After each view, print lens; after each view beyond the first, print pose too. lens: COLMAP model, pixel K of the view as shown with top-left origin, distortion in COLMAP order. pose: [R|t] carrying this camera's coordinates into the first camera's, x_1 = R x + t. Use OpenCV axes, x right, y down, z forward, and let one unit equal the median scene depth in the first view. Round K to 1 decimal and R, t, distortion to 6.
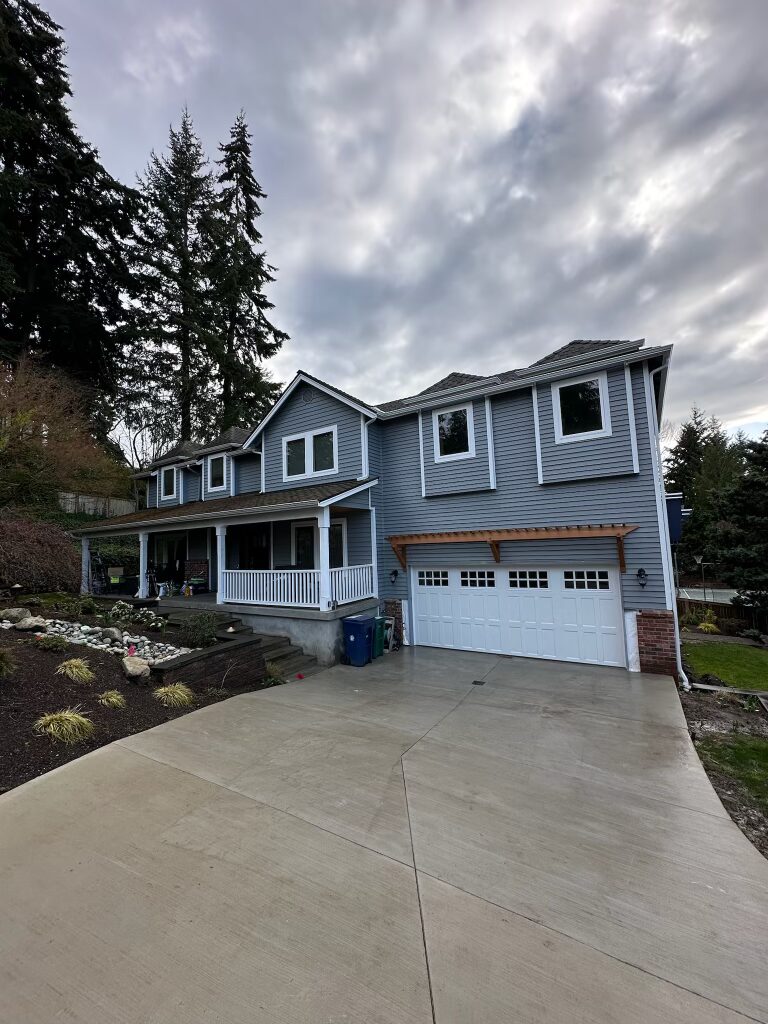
lens RADIAL K [[416.8, 0, 382.2], [0, 416.8, 515.6], [0, 0, 1]] dist [0.001567, 0.004012]
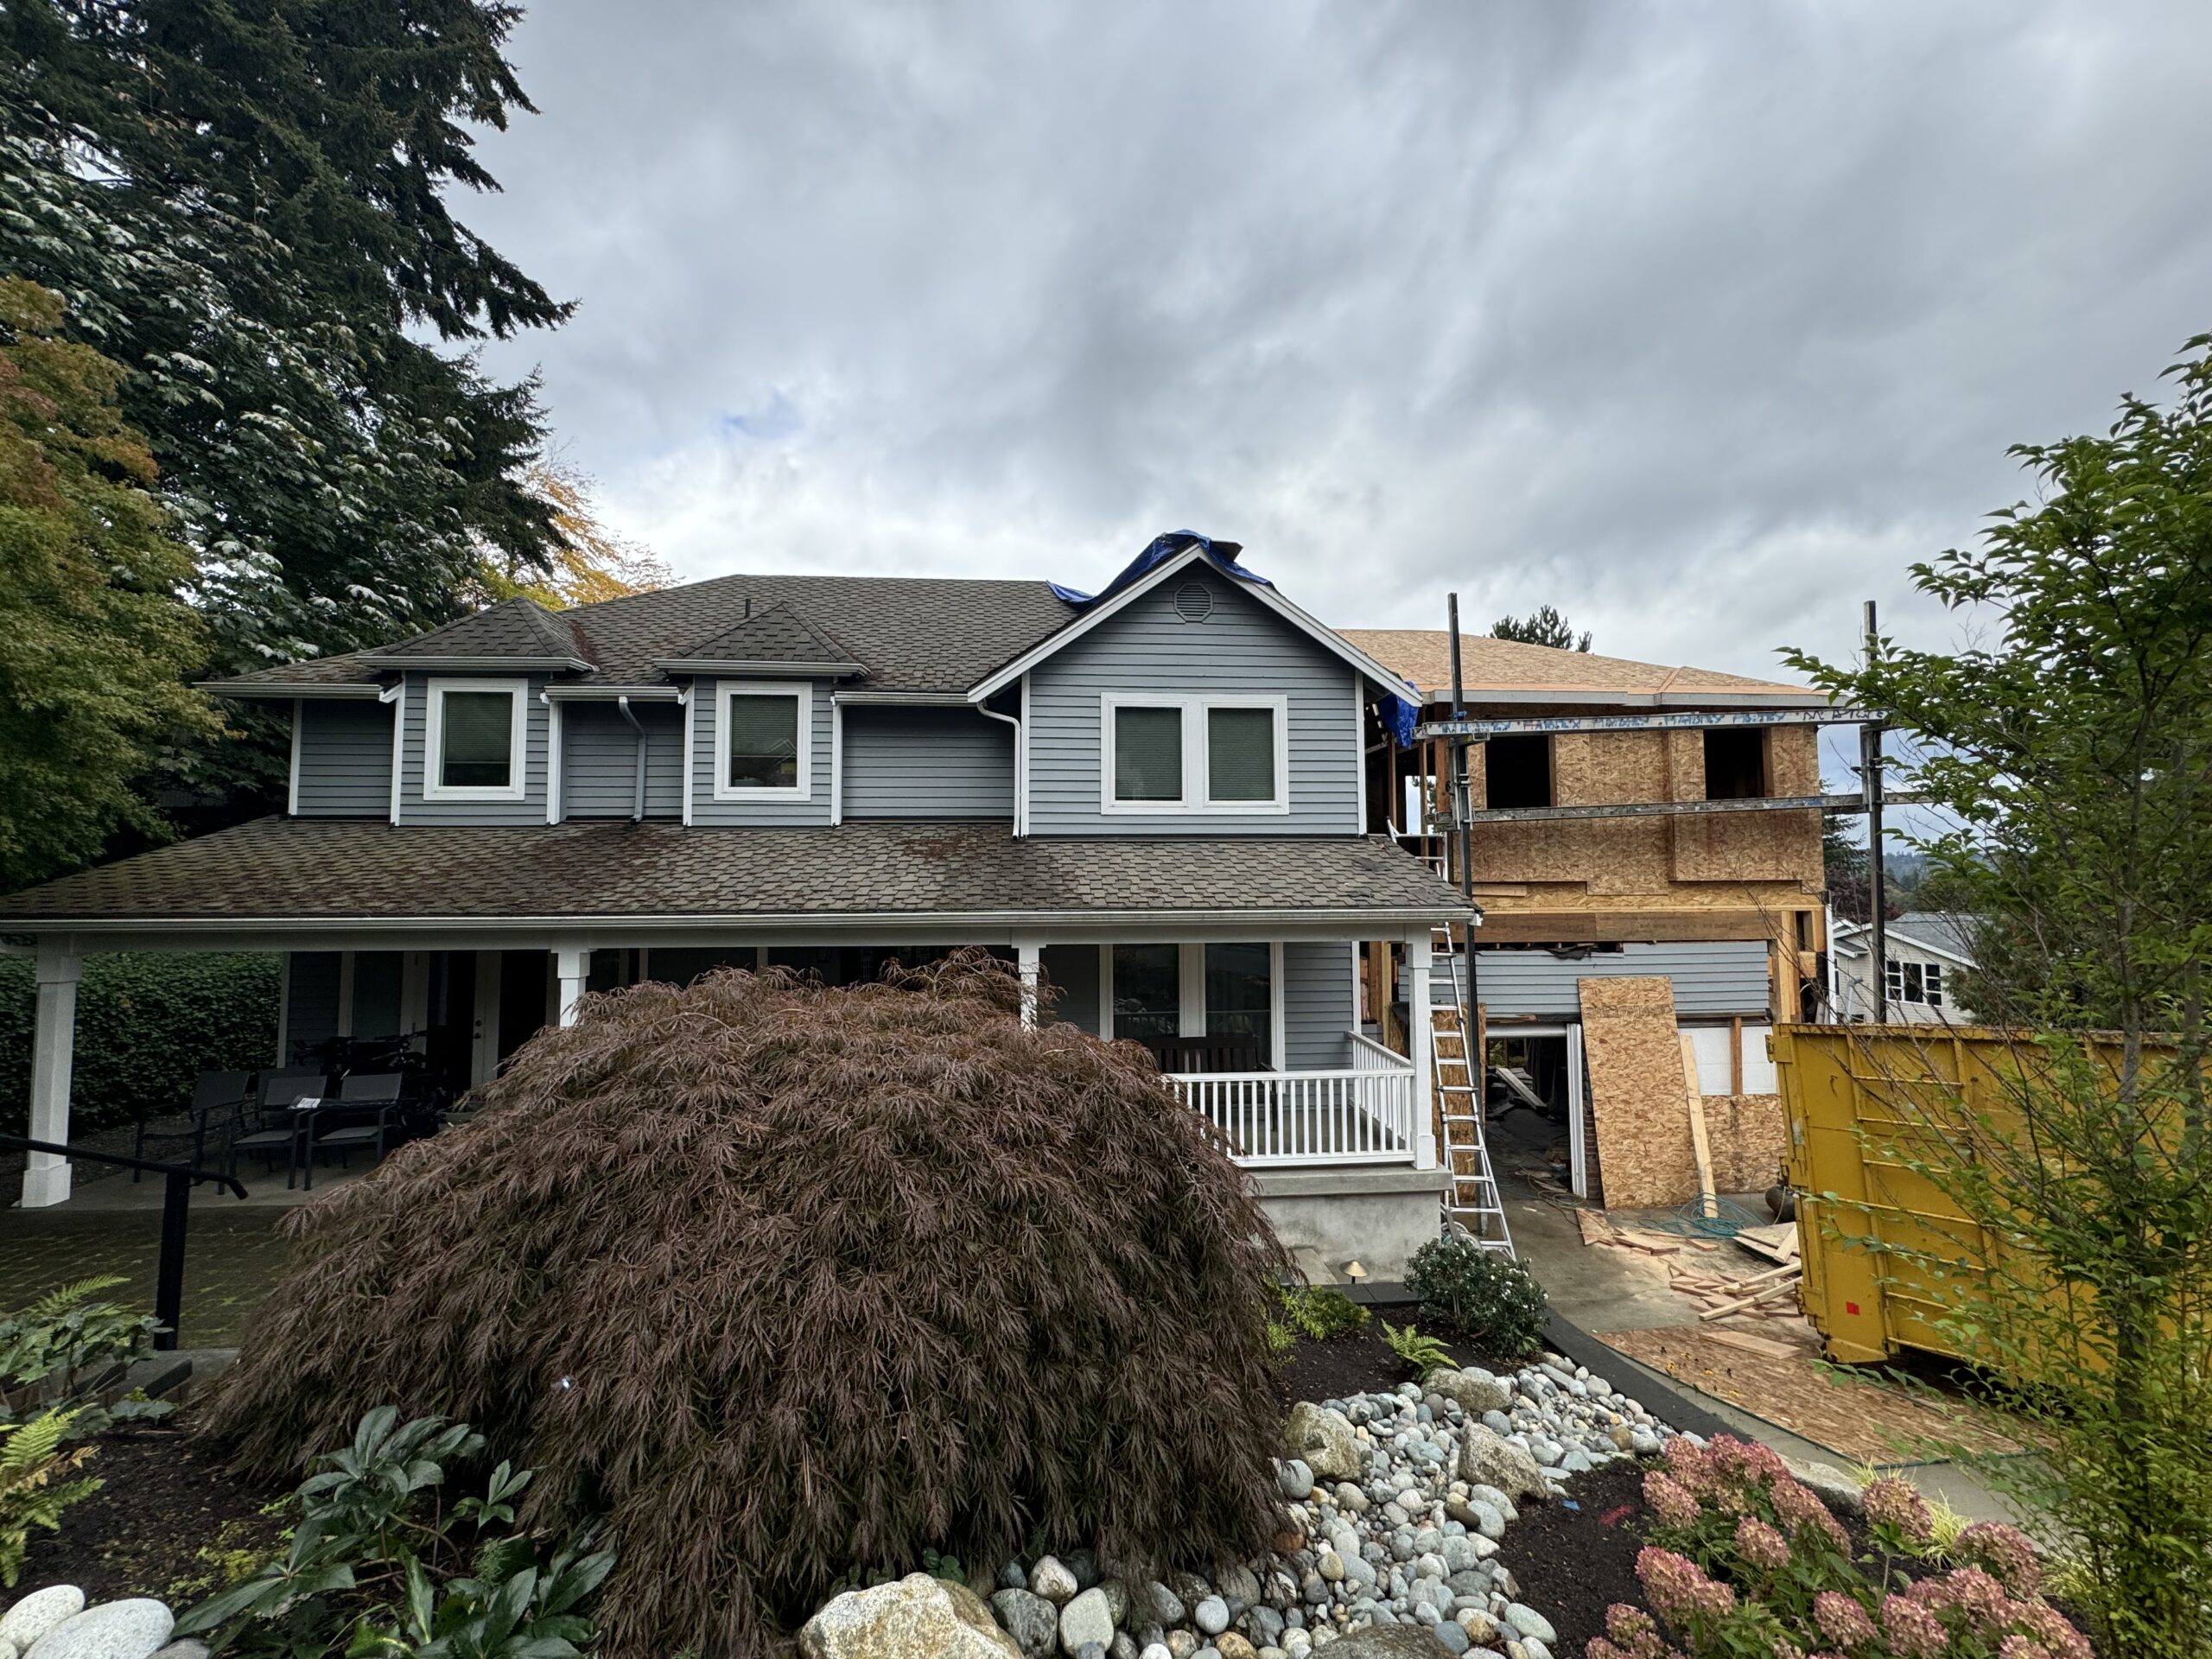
lens RADIAL K [[880.6, 0, 1106.6], [0, 880.6, 834.1], [0, 0, 1]] dist [-0.001844, 0.000259]
pose [[0.793002, 0.057299, 0.606518, -0.690170], [-0.072629, 0.997359, 0.000737, -0.061529], [-0.604874, -0.044635, 0.795069, 0.365220]]
